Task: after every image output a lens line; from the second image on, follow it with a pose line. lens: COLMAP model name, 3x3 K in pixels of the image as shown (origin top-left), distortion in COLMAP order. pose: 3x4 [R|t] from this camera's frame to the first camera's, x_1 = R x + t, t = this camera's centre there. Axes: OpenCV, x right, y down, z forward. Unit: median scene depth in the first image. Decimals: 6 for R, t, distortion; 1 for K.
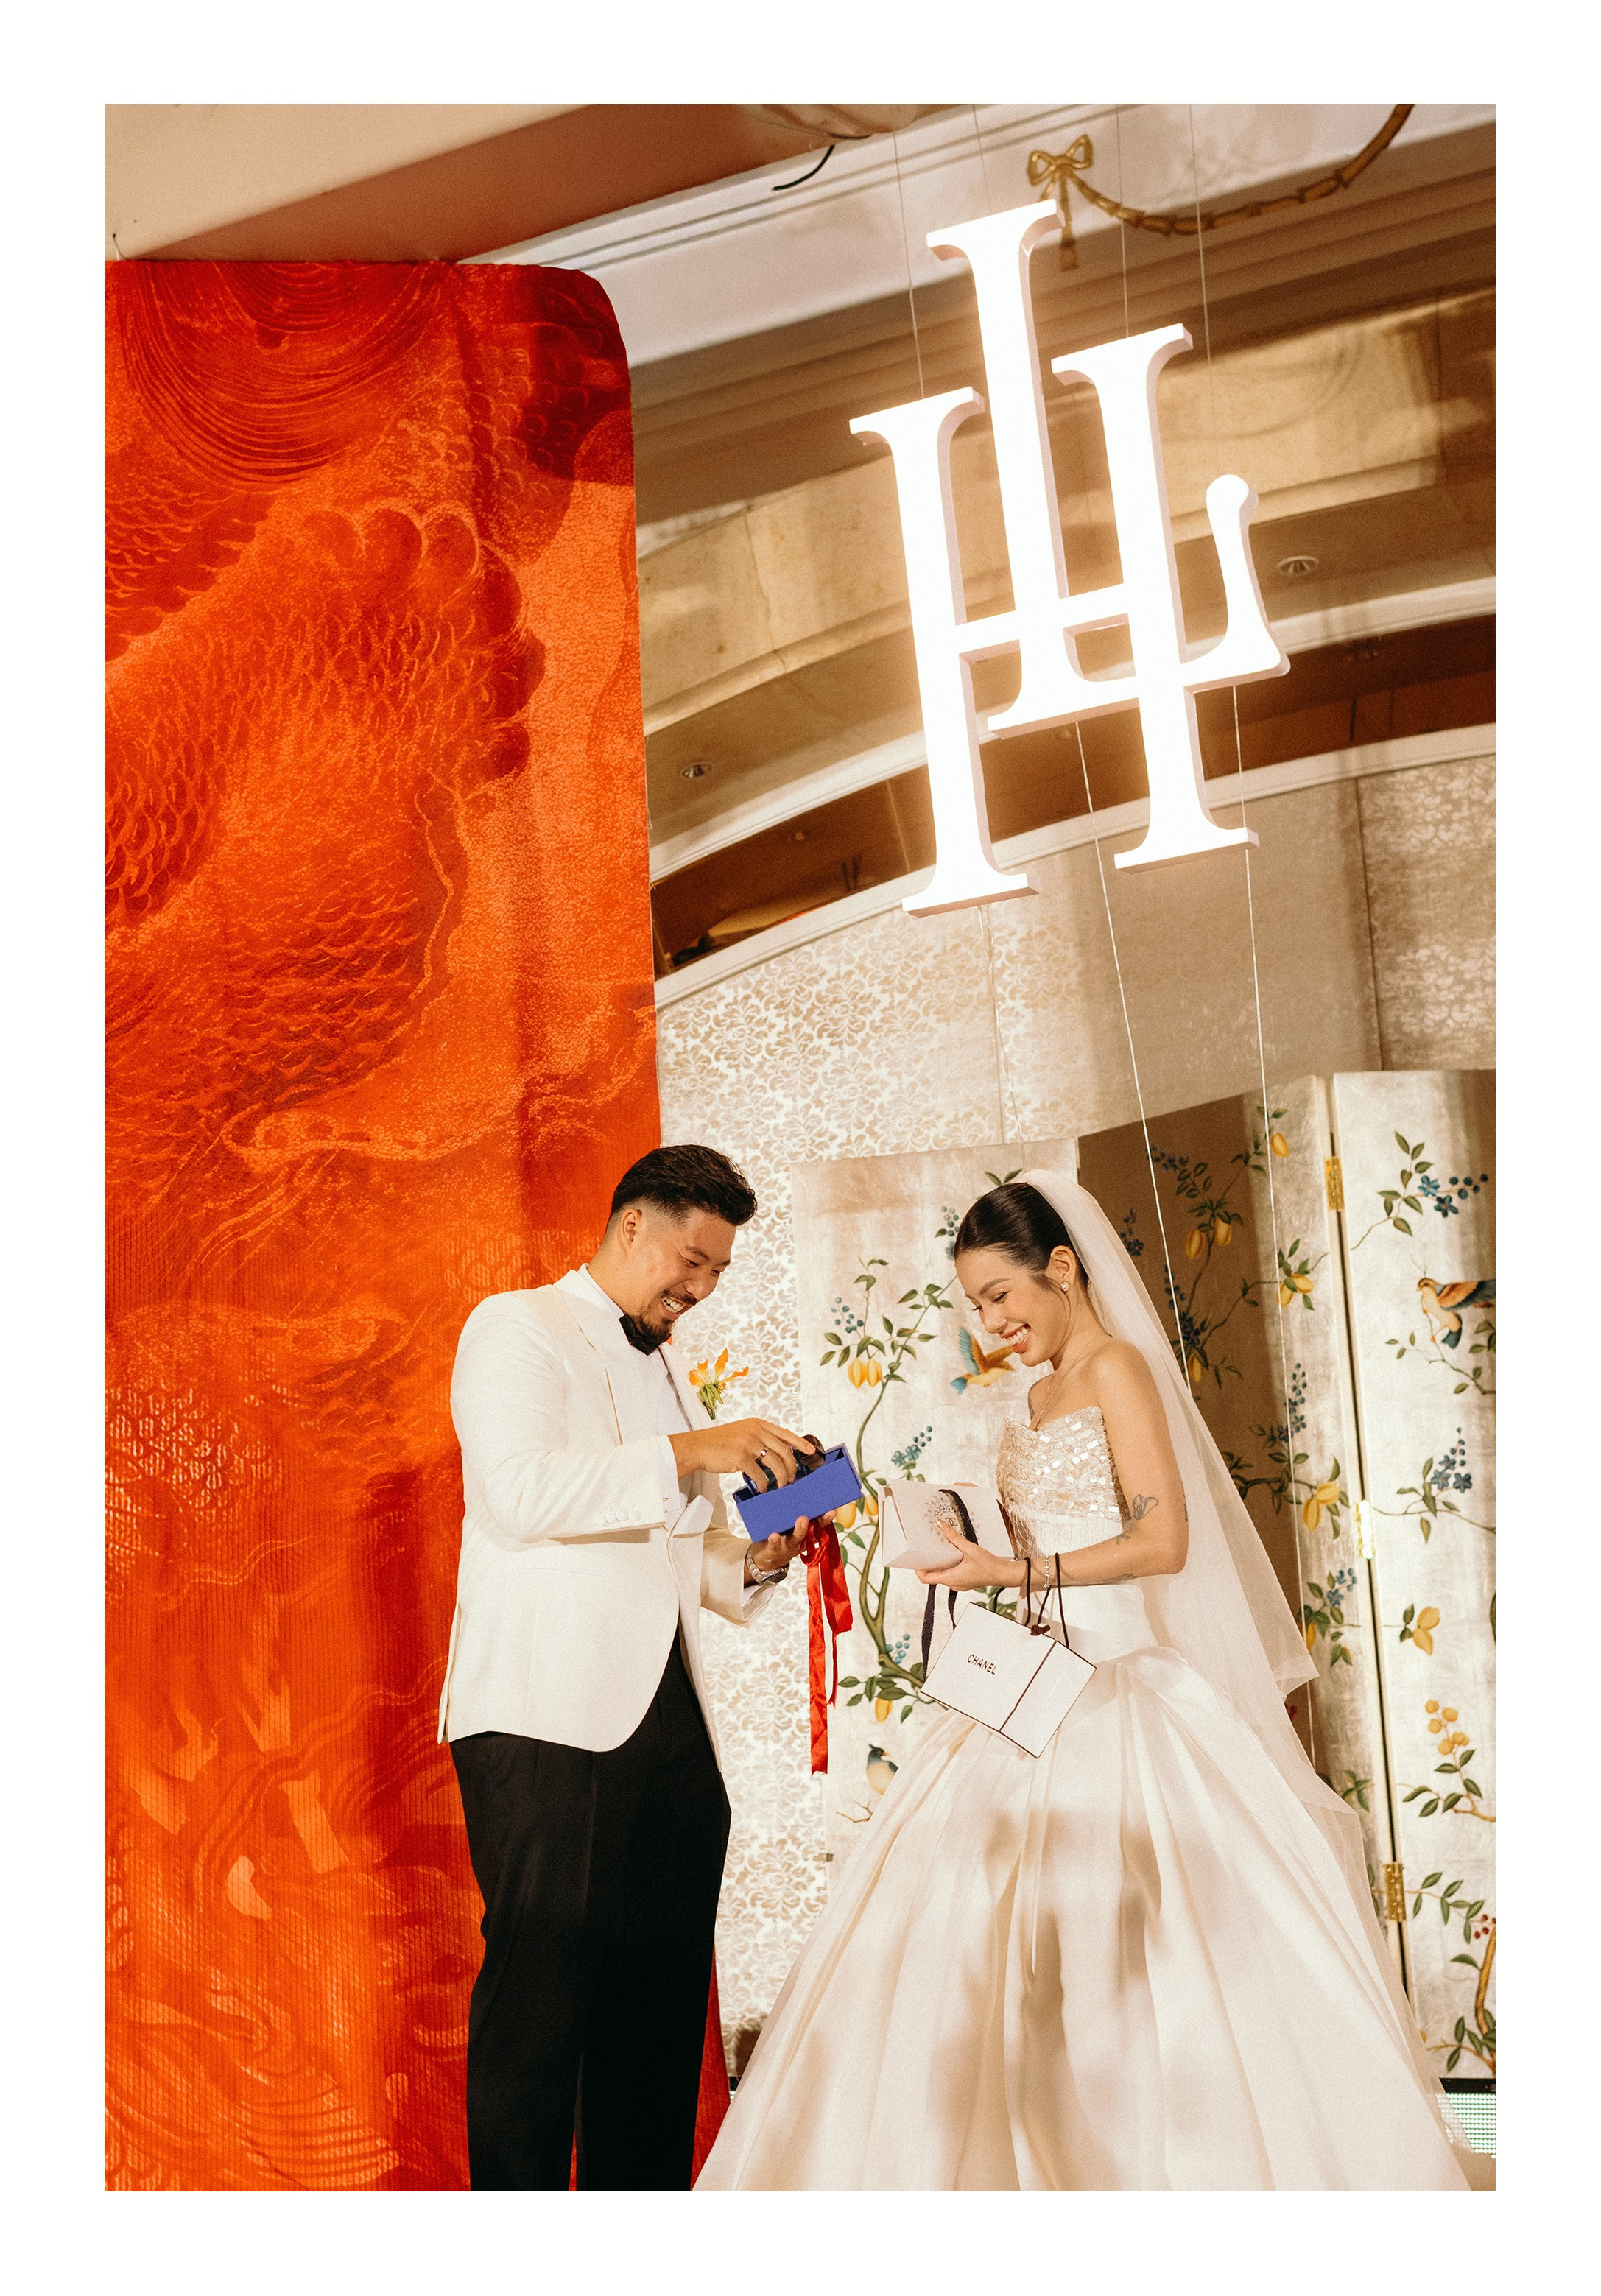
lens RADIAL K [[2824.0, 0, 771.4], [0, 2824.0, 1254.6], [0, 0, 1]] dist [-0.008306, 0.000000]
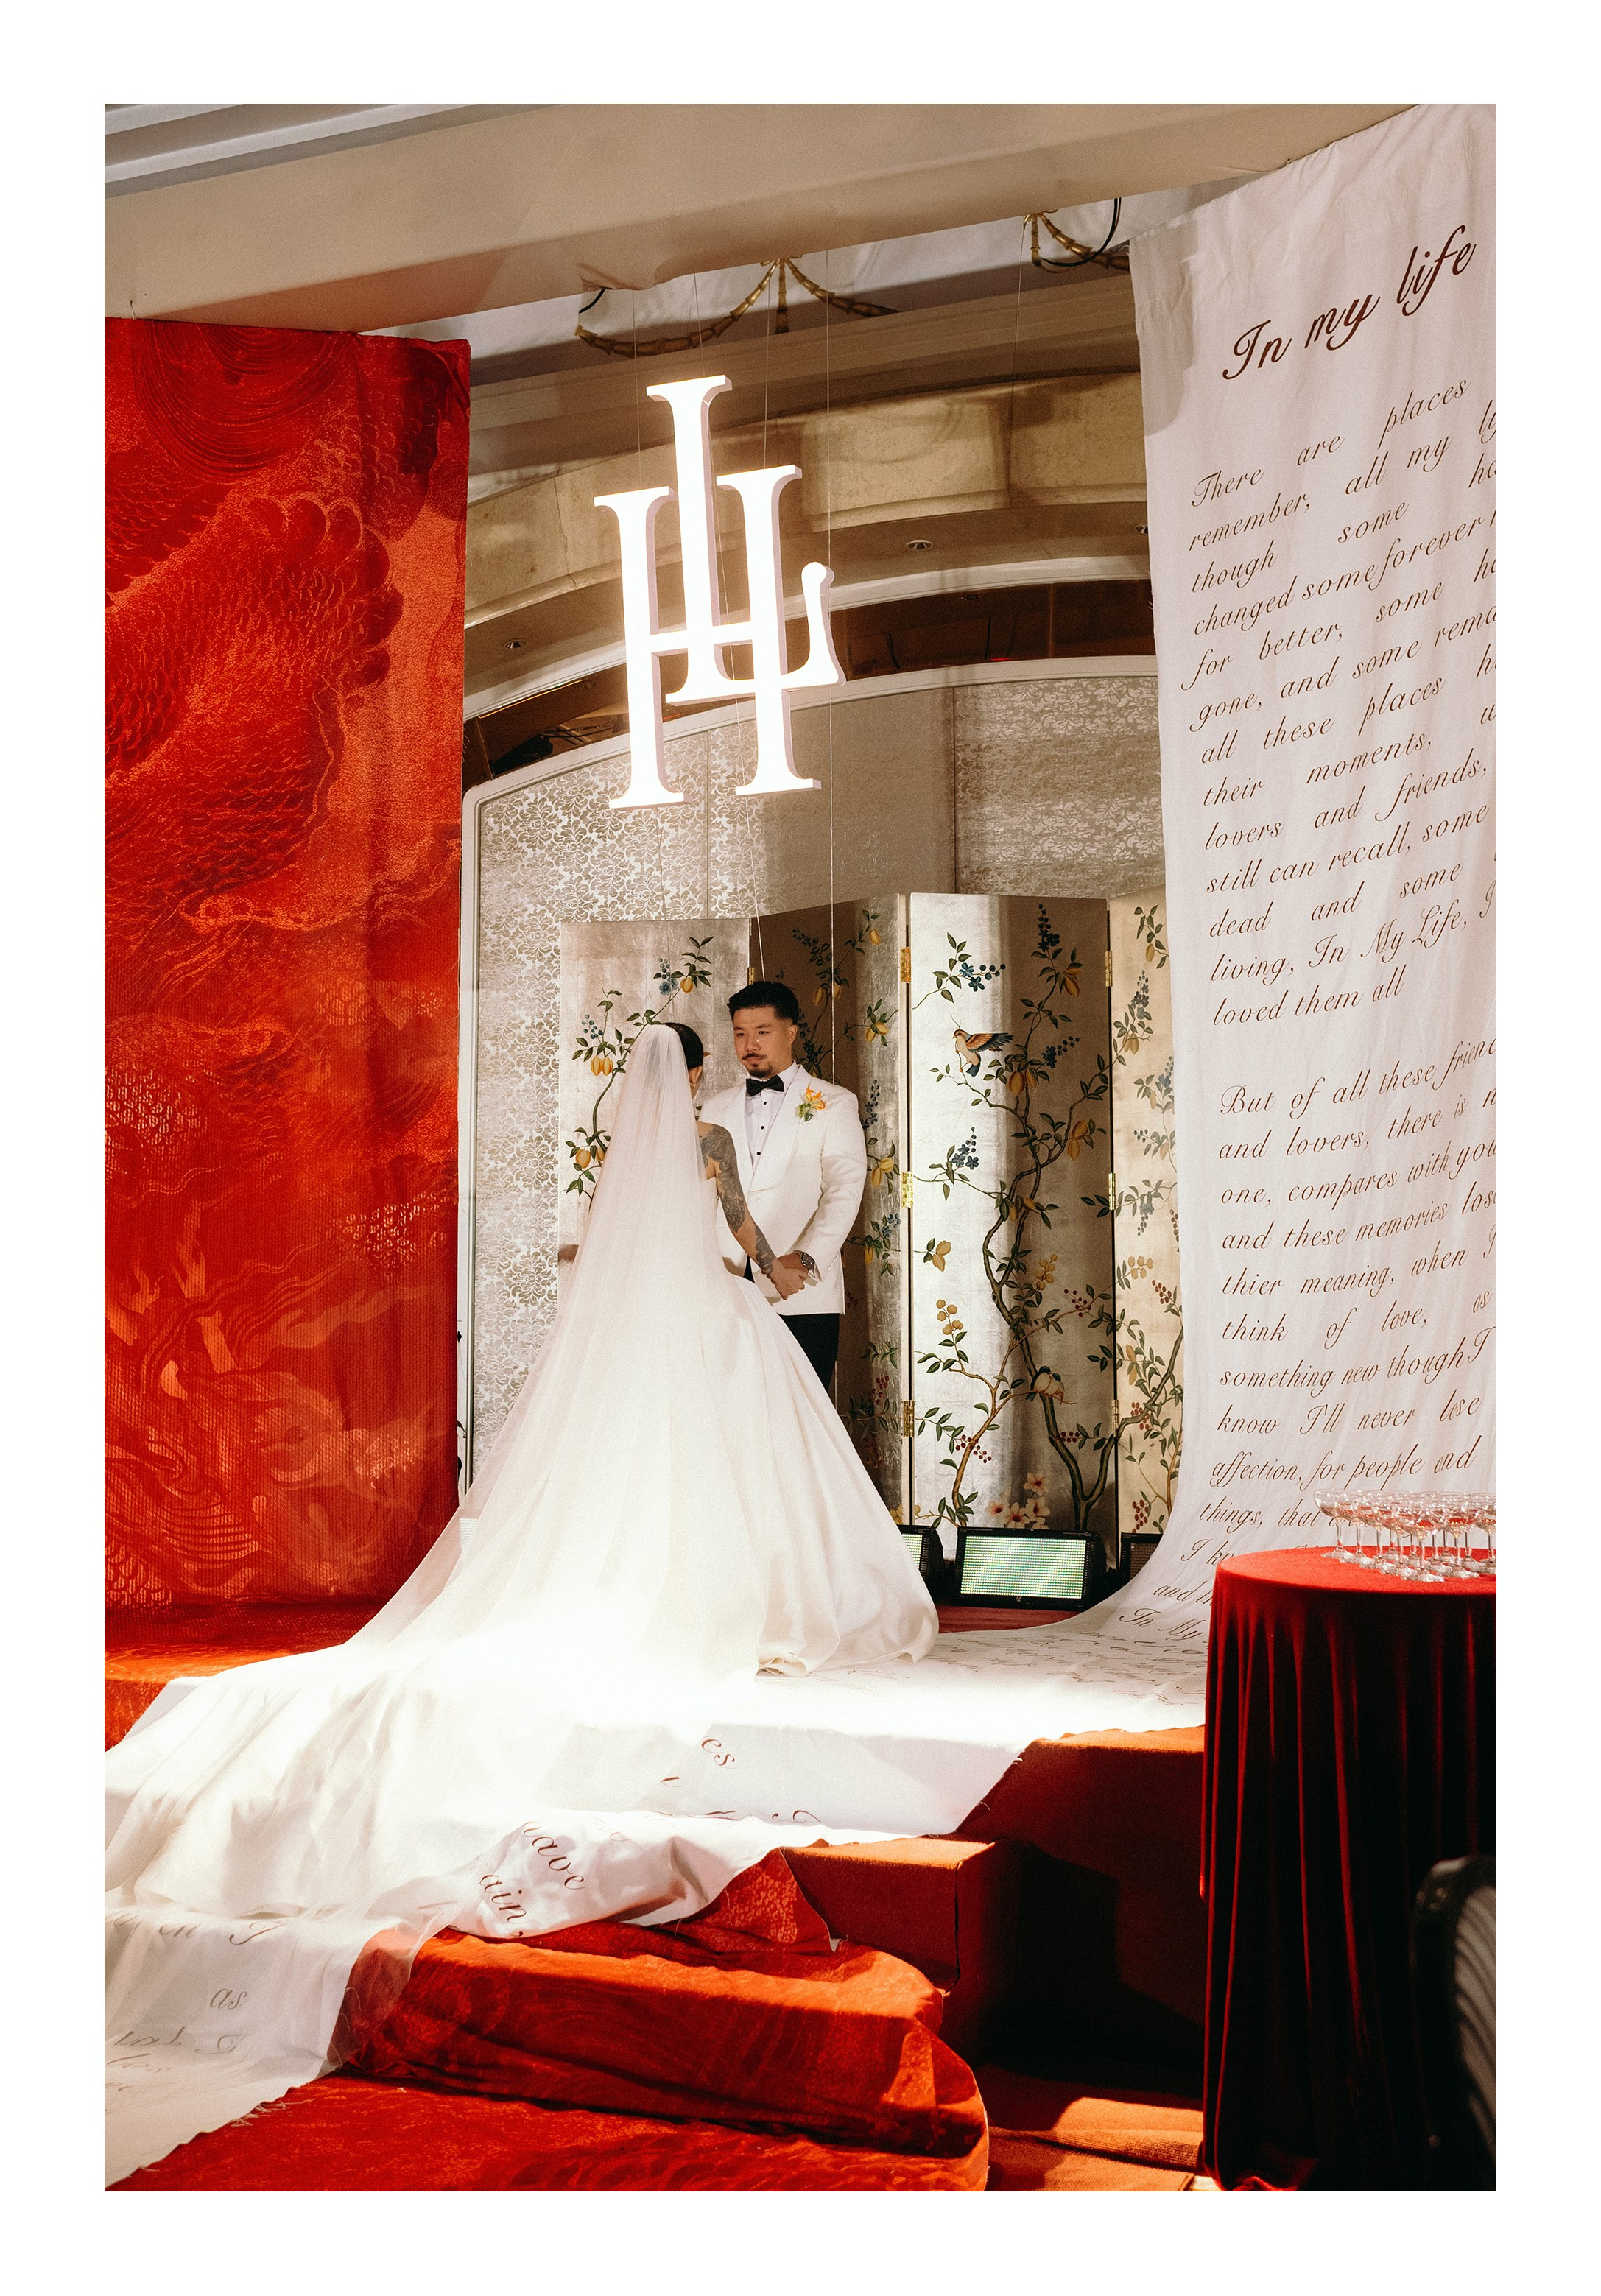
lens RADIAL K [[2260.5, 0, 743.0], [0, 2260.5, 1078.2], [0, 0, 1]] dist [-0.007555, 0.000000]
pose [[0.997011, 0.056335, 0.052877, 0.056695], [-0.060339, 0.995169, 0.077449, -0.062992], [-0.048258, -0.080408, 0.995593, -0.269884]]
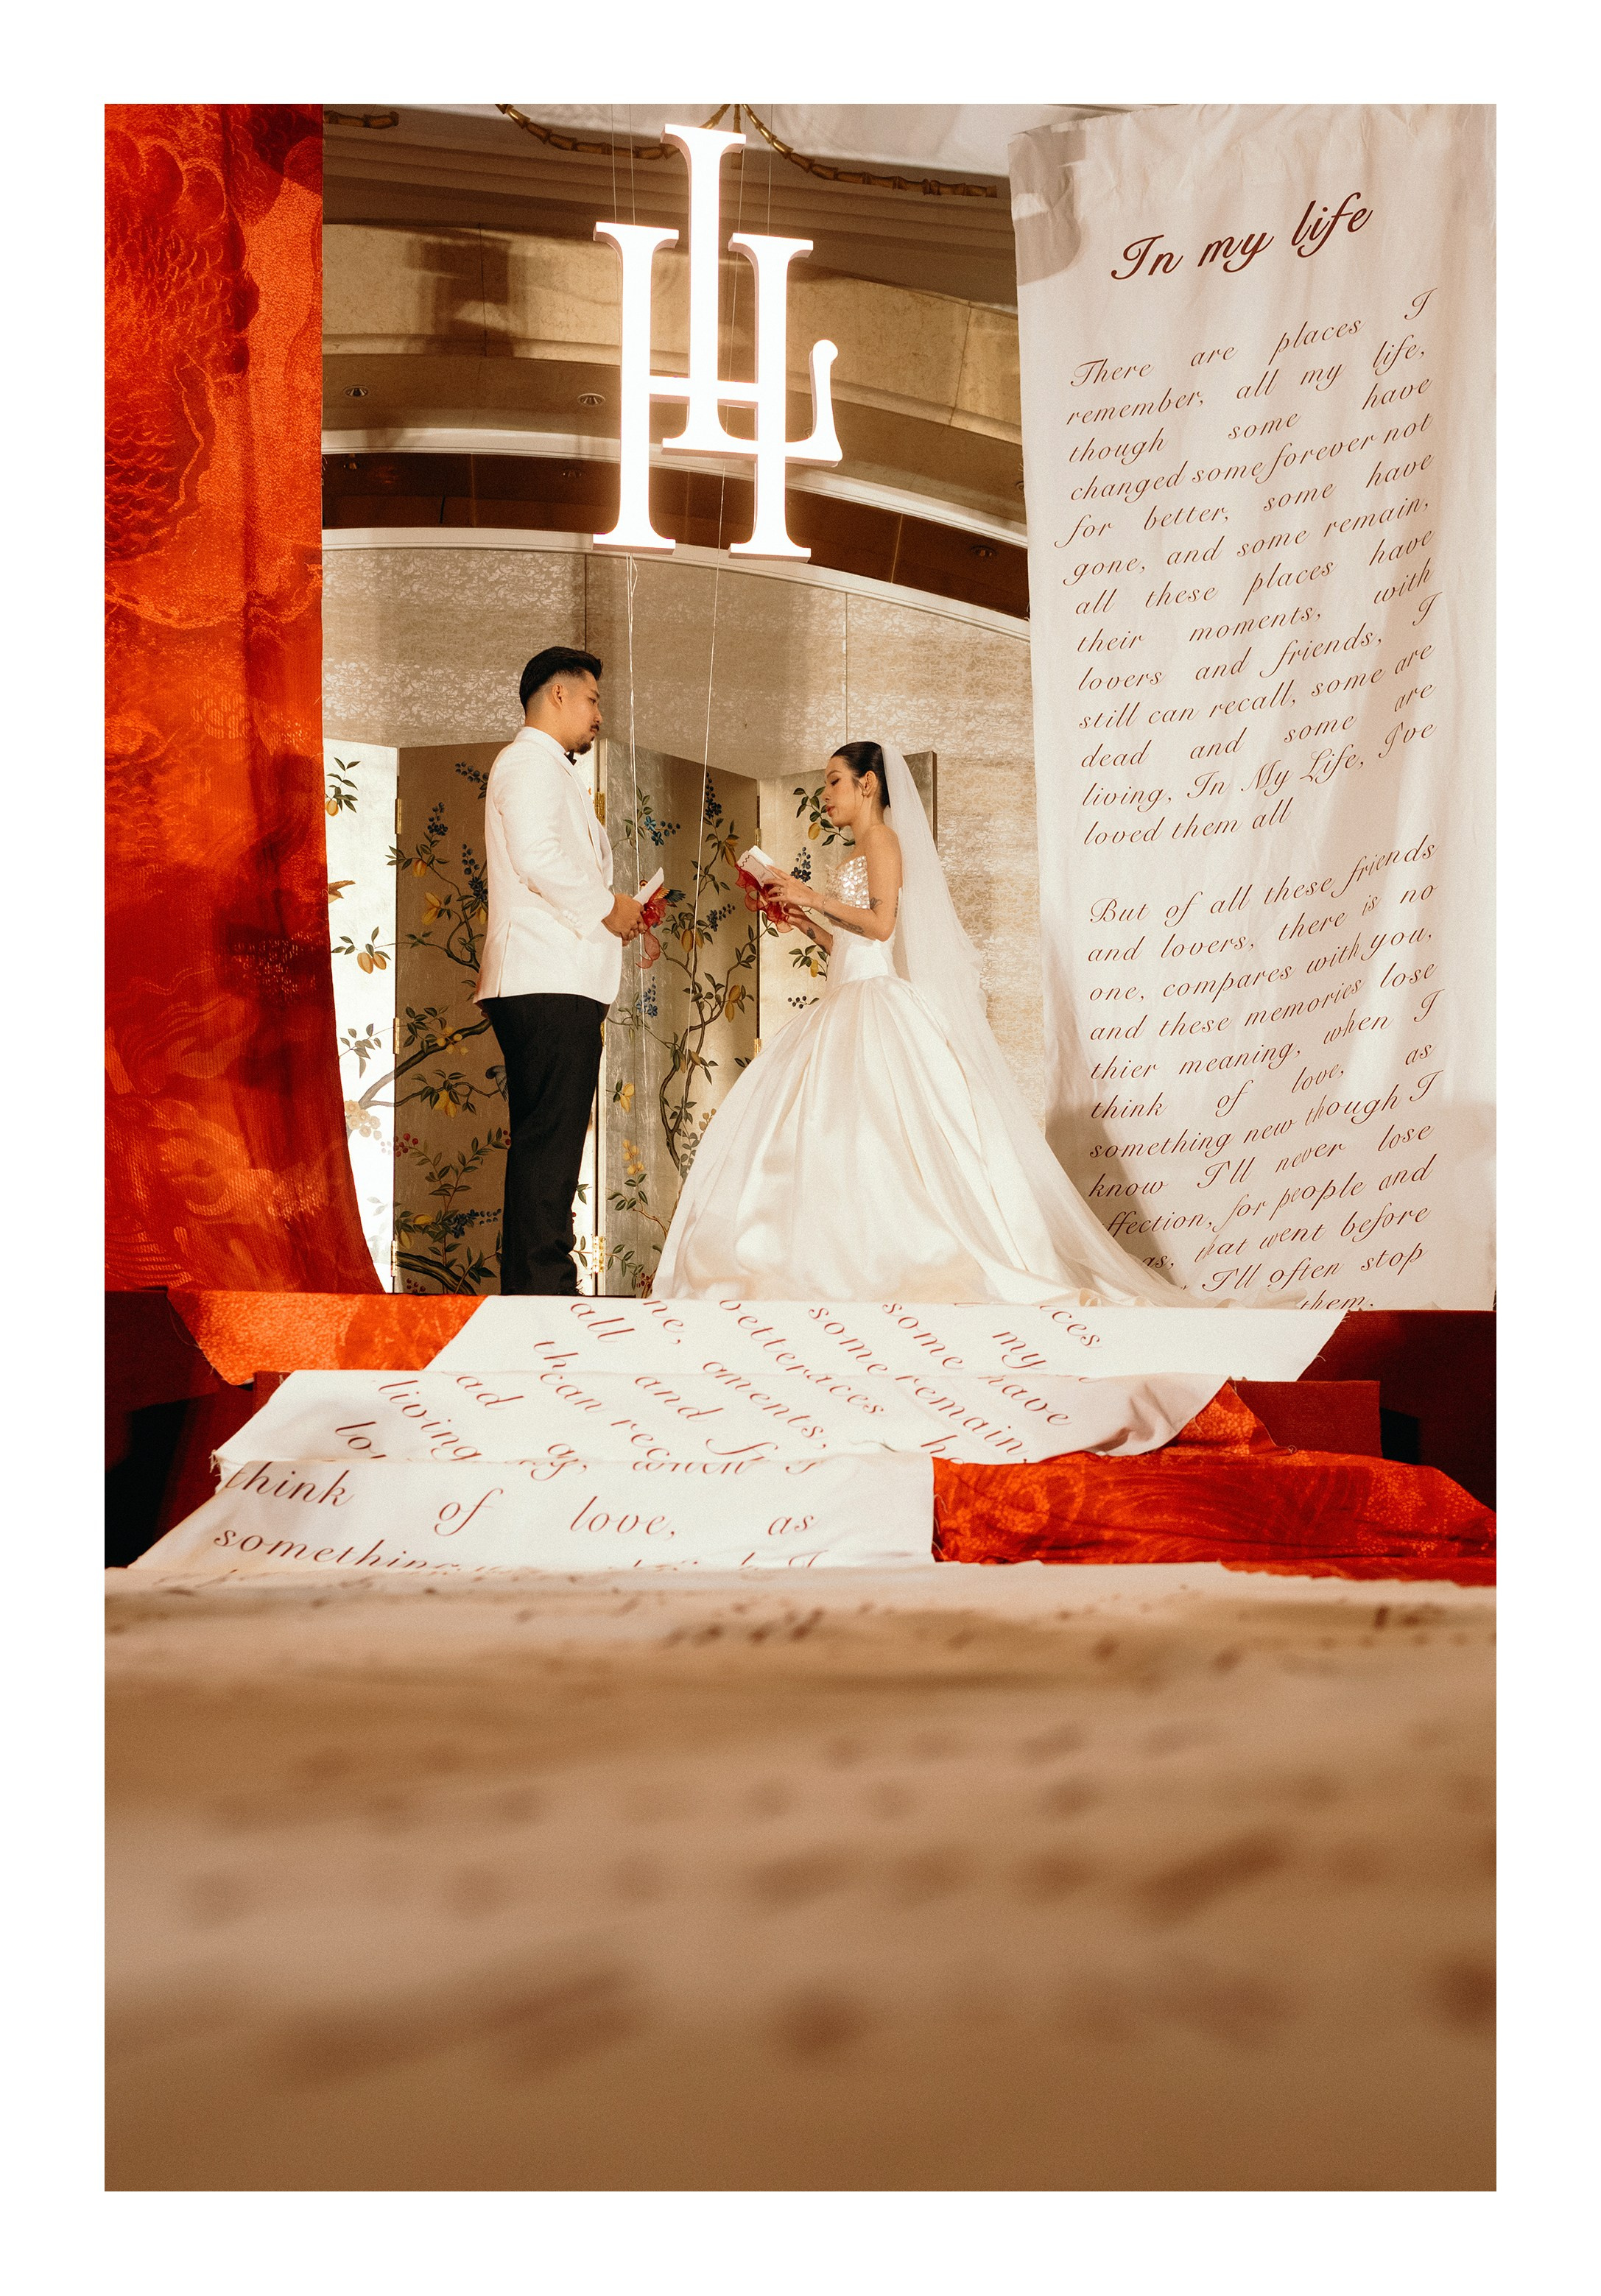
lens RADIAL K [[2469.7, 0, 865.3], [0, 2469.7, 1312.7], [0, 0, 1]] dist [0.012216, 0.000000]
pose [[0.789650, 0.094955, 0.606165, -0.561301], [-0.146204, 0.988614, 0.035595, 0.208281], [-0.595883, -0.116731, 0.794542, -0.229818]]
